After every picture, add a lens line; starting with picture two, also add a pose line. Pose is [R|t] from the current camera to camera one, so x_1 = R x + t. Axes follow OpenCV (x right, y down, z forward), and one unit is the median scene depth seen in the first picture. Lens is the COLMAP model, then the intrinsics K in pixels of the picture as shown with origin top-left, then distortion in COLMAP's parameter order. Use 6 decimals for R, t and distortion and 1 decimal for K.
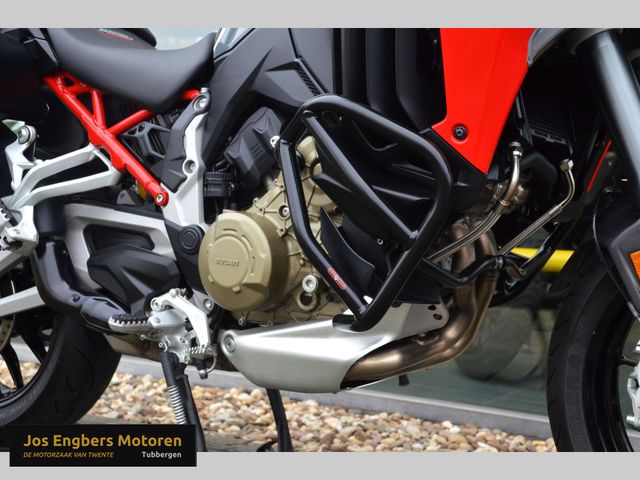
lens RADIAL K [[945.7, 0, 335.6], [0, 945.7, 252.2], [0, 0, 1]] dist [0.187072, 0.083916]
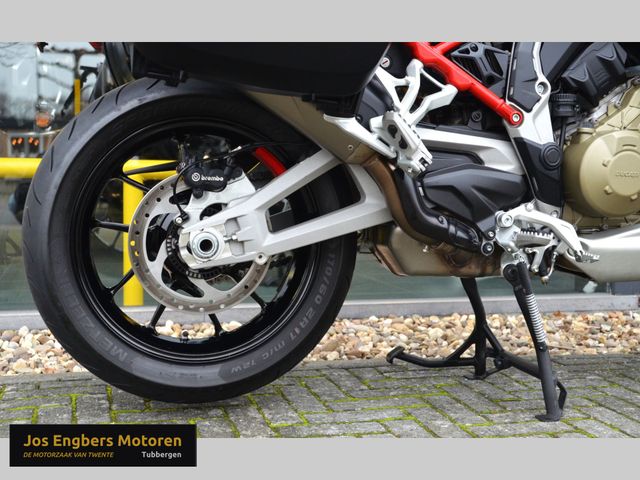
lens RADIAL K [[860.8, 0, 331.1], [0, 860.8, 239.6], [0, 0, 1]] dist [0.079488, 0.031128]
pose [[0.702418, -0.086213, 0.706525, -1.015307], [0.035664, 0.995653, 0.086037, -0.012508], [-0.710871, -0.035237, 0.702439, 0.474715]]
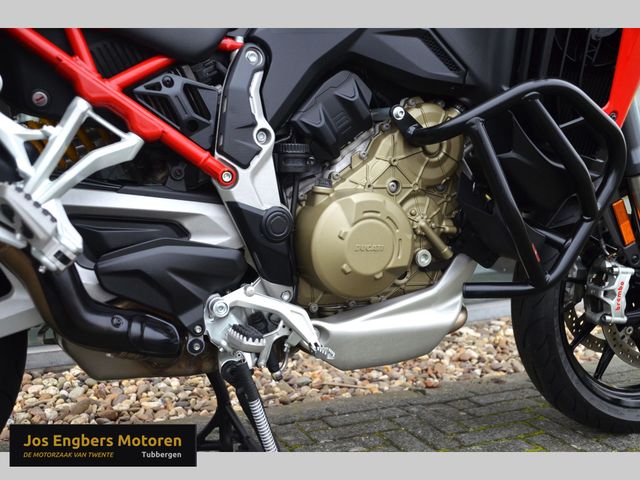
lens RADIAL K [[725.4, 0, 339.0], [0, 725.4, 252.1], [0, 0, 1]] dist [0.018993, 0.045392]
pose [[0.566998, -0.142562, 0.811288, -0.634924], [0.030990, 0.987904, 0.151940, -0.083883], [-0.823136, -0.061008, 0.564558, 0.580996]]
